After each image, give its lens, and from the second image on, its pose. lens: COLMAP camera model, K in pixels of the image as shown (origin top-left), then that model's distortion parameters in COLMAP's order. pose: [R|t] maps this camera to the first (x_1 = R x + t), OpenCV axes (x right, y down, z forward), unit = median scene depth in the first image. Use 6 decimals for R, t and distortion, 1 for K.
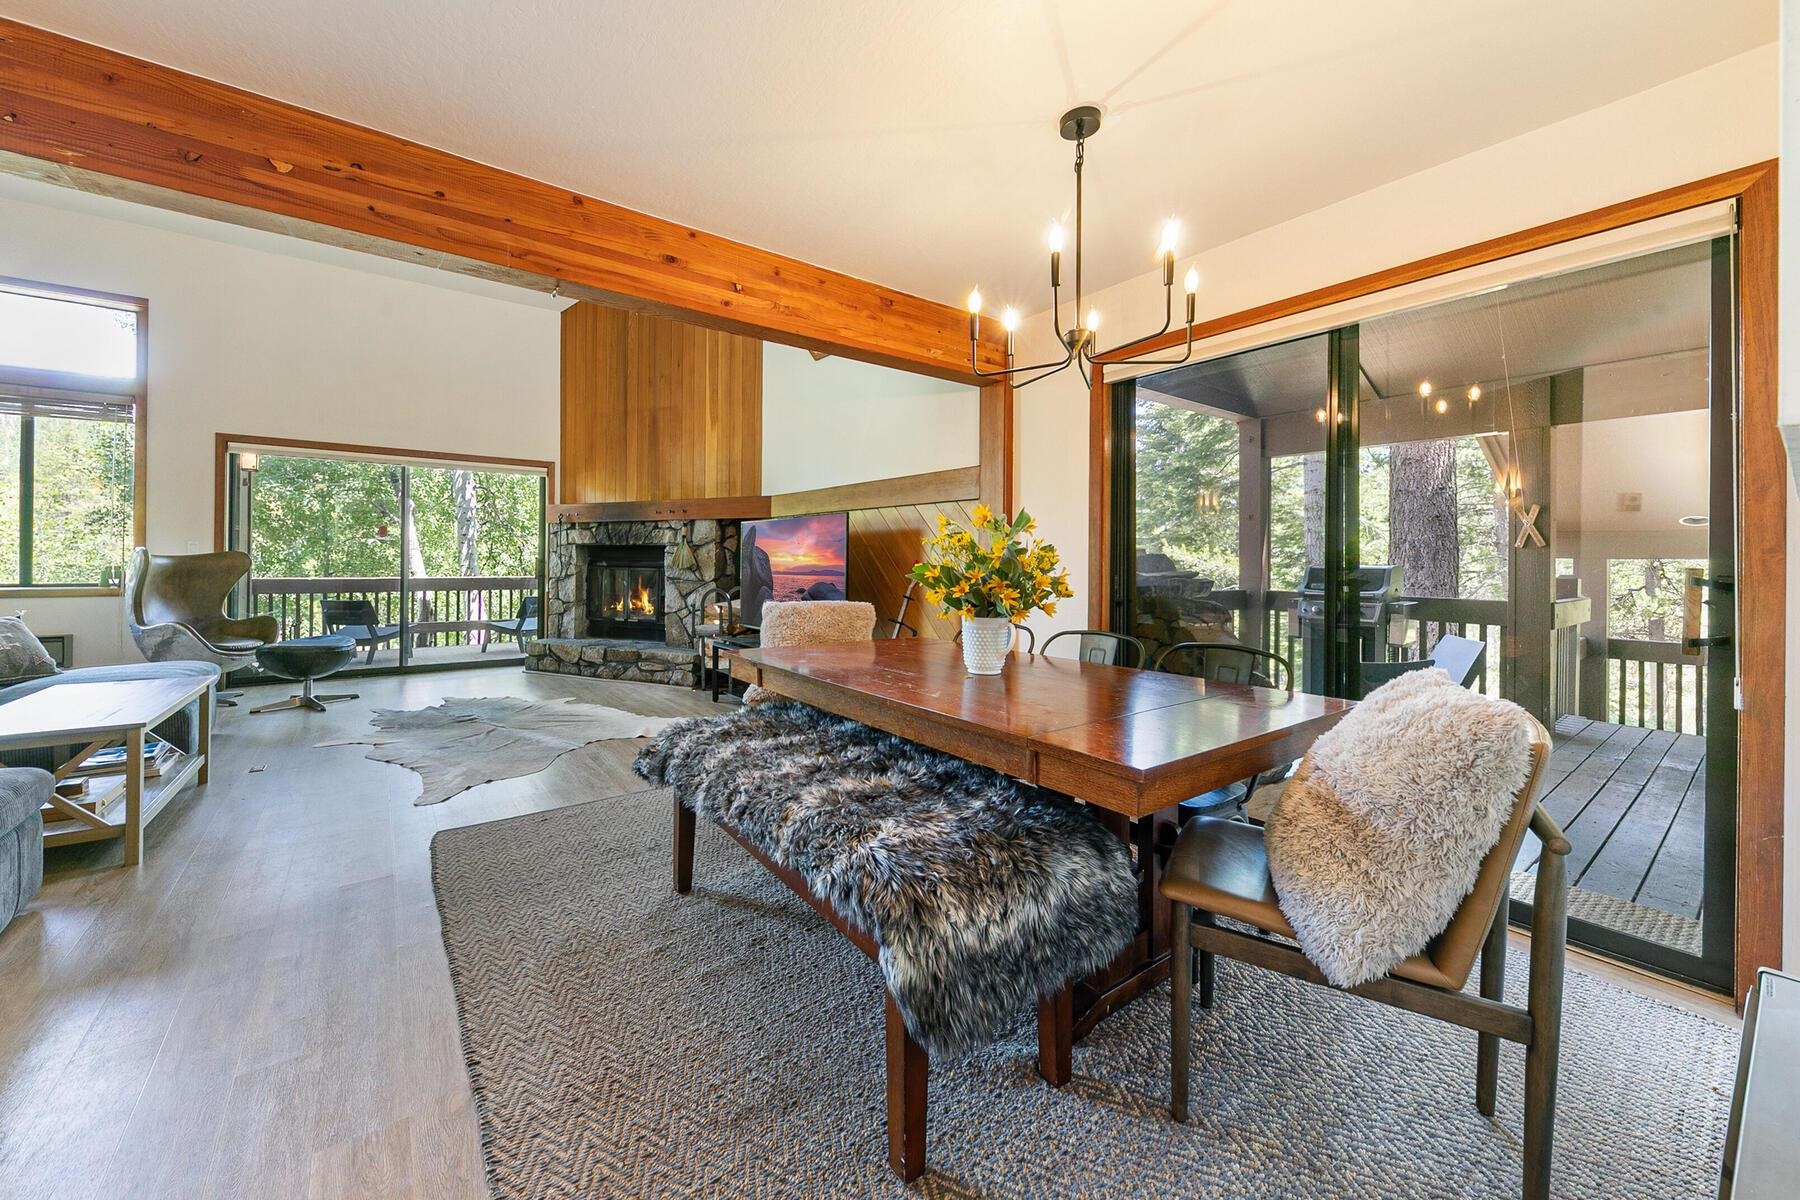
lens RADIAL K [[663.5, 0, 859.1], [0, 663.5, 553.8], [0, 0, 1]] dist [-0.001009, -0.000200]
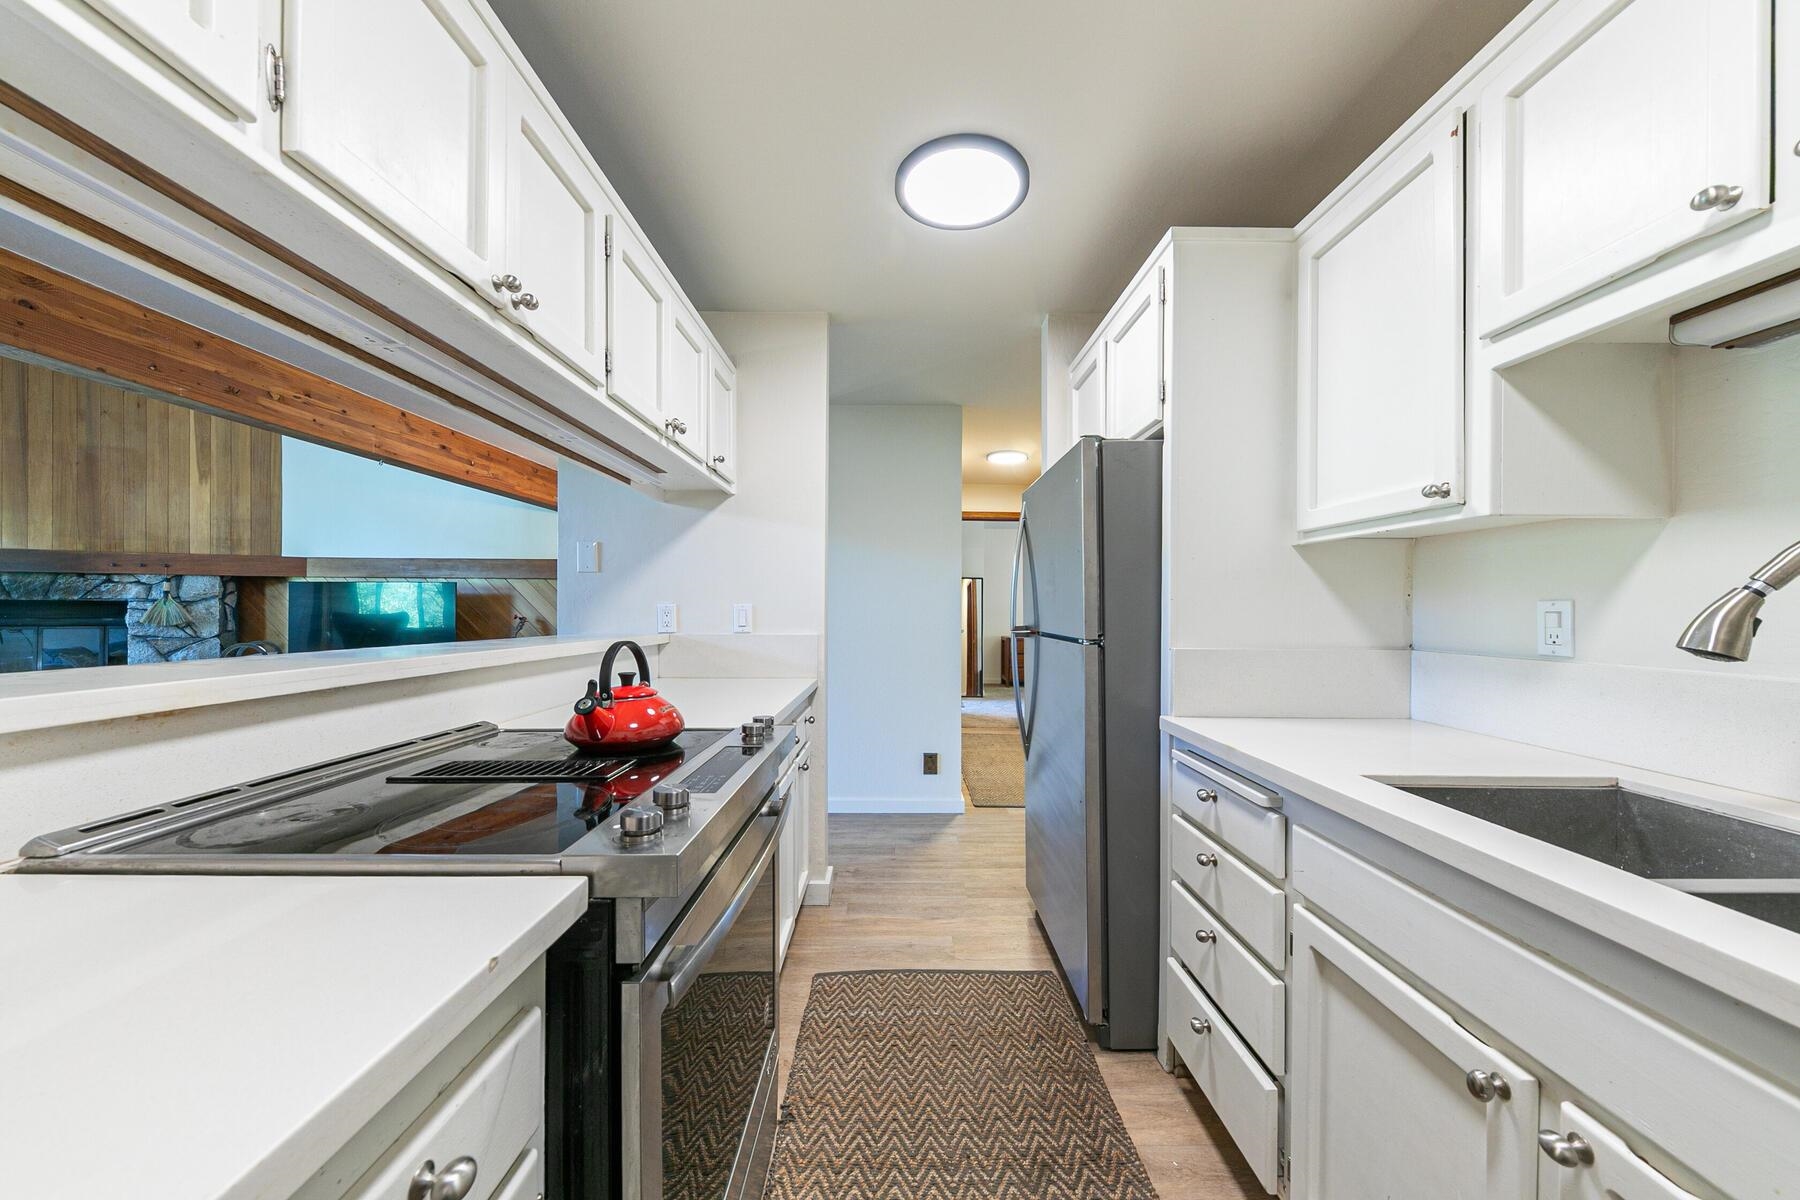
lens RADIAL K [[632.6, 0, 900.2], [0, 632.6, 607.3], [0, 0, 1]] dist [-0.000590, -0.000245]
pose [[0.574826, -0.007796, 0.818238, -0.406184], [-0.005180, 0.999900, 0.013166, -0.021921], [-0.818259, -0.011806, 0.574729, -0.400150]]
